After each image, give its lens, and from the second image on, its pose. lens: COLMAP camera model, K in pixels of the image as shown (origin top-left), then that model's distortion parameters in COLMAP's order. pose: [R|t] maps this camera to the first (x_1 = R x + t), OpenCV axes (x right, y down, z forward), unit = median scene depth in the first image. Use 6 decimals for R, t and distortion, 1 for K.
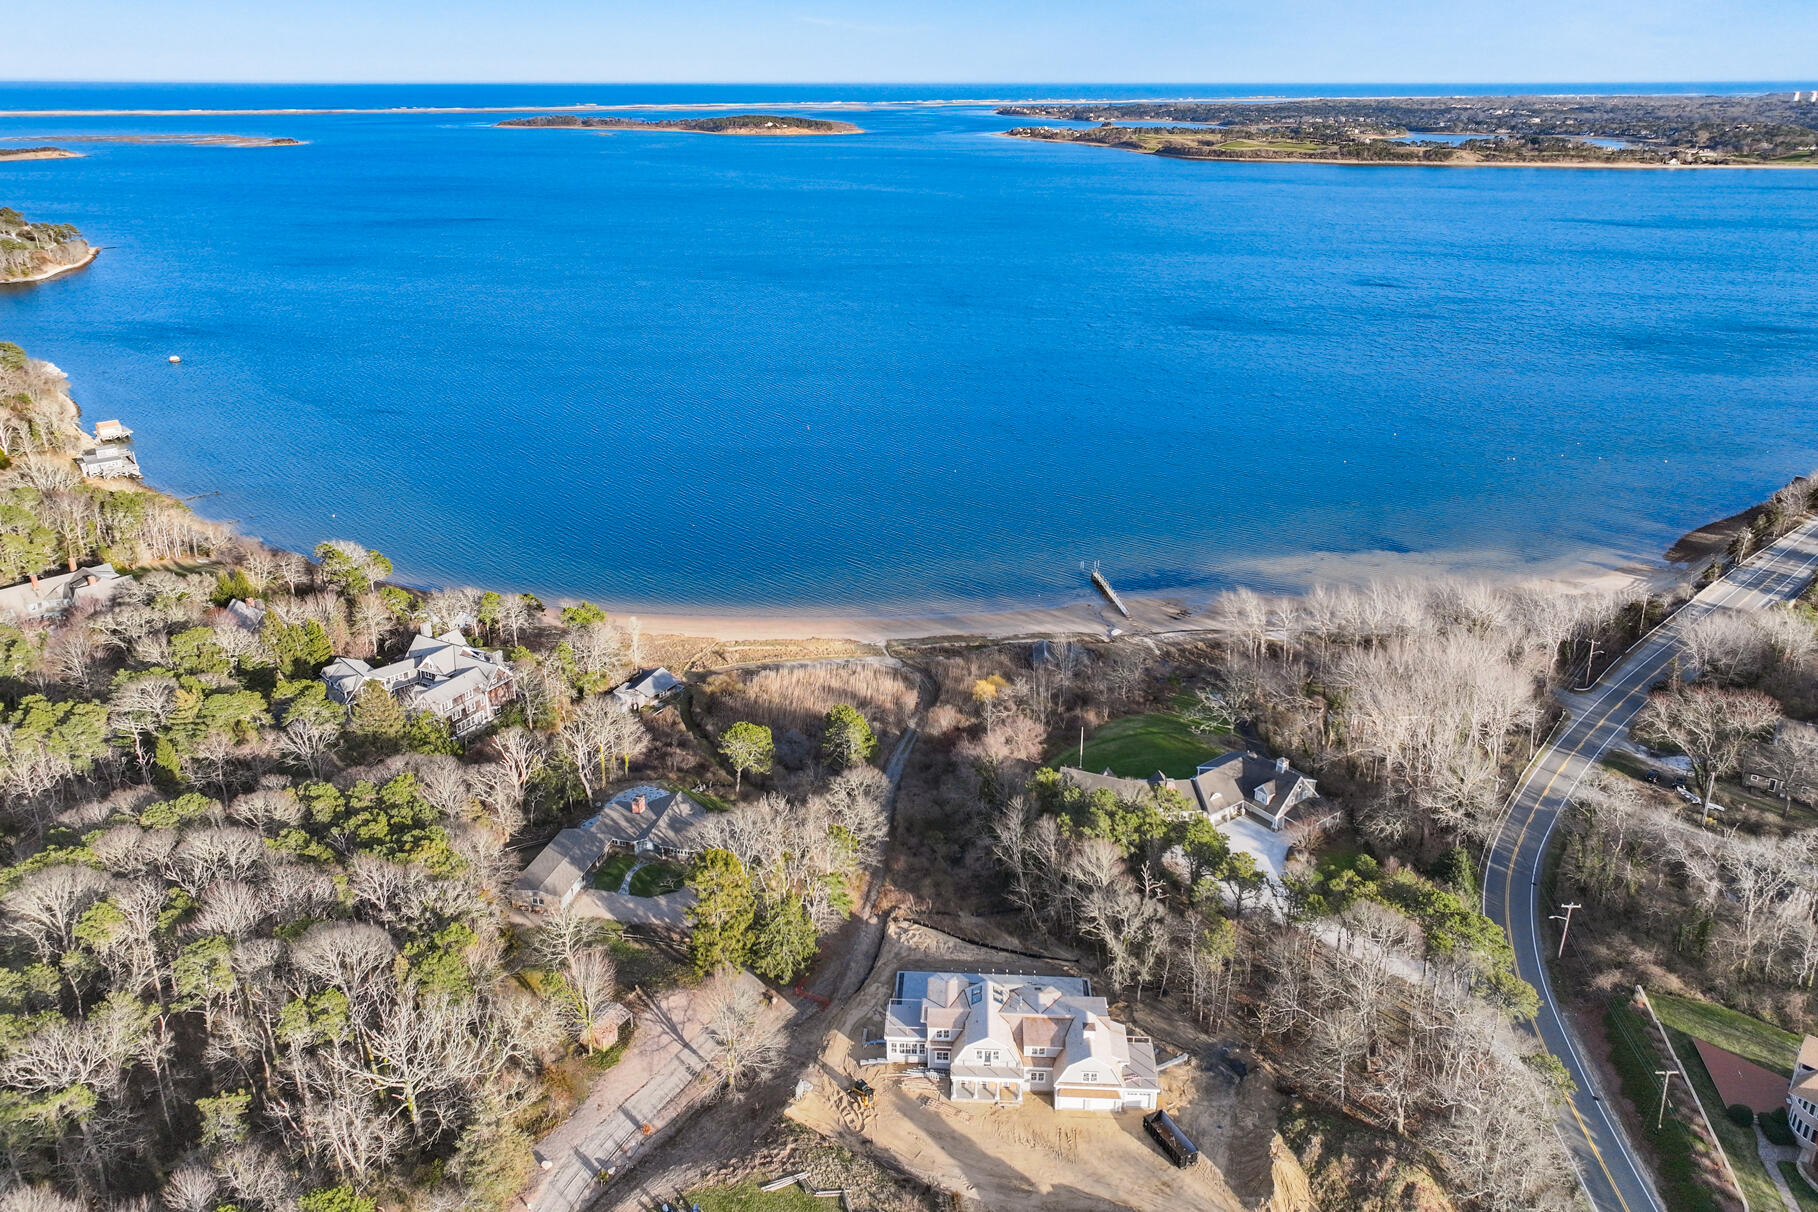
lens RADIAL K [[1247.3, 0, 901.6], [0, 1247.3, 615.5], [0, 0, 1]] dist [0.003724, 0.009656]
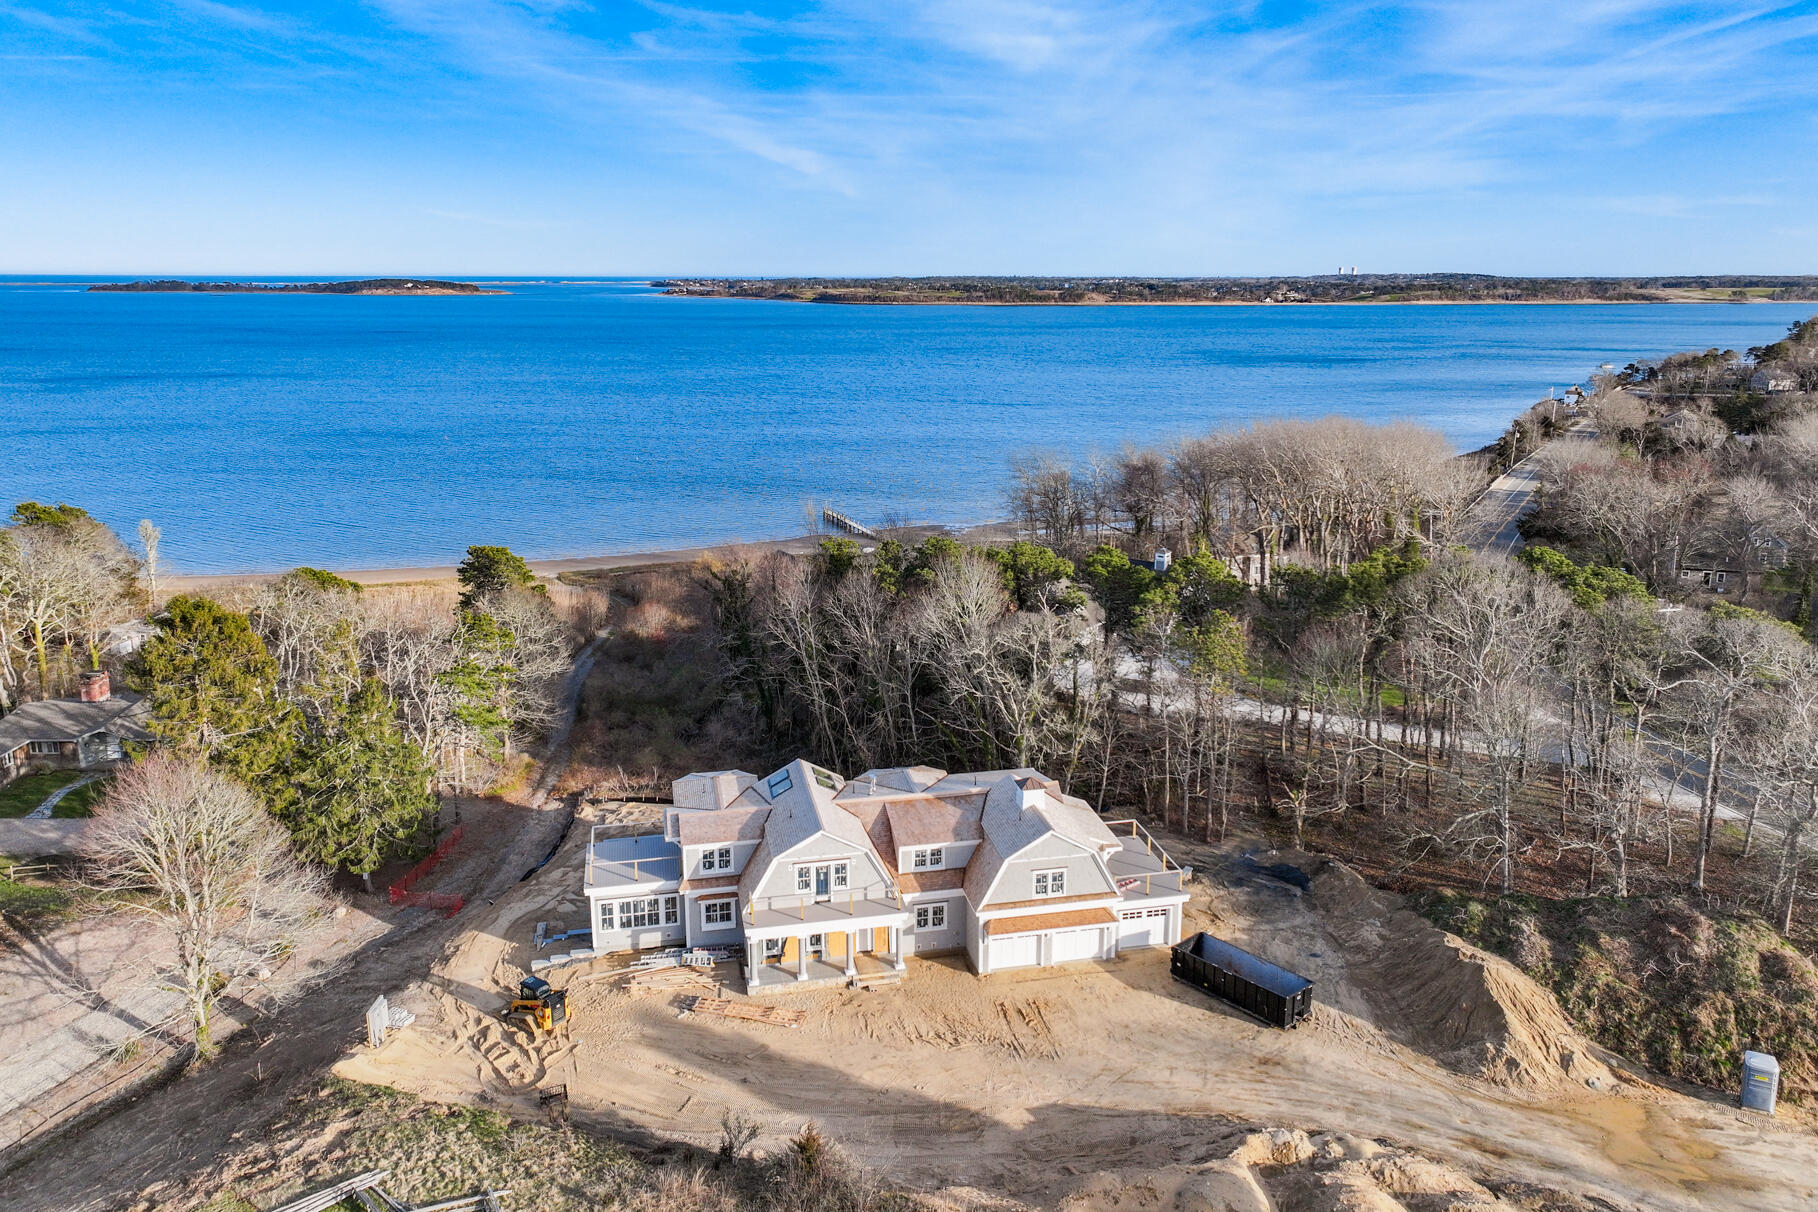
lens RADIAL K [[1247.3, 0, 911.6], [0, 1247.3, 591.0], [0, 0, 1]] dist [0.003724, 0.009656]
pose [[0.962920, -0.048647, 0.265364, -0.014714], [0.091760, 0.984023, -0.152575, 0.319736], [-0.253702, 0.171267, 0.951999, 0.540056]]
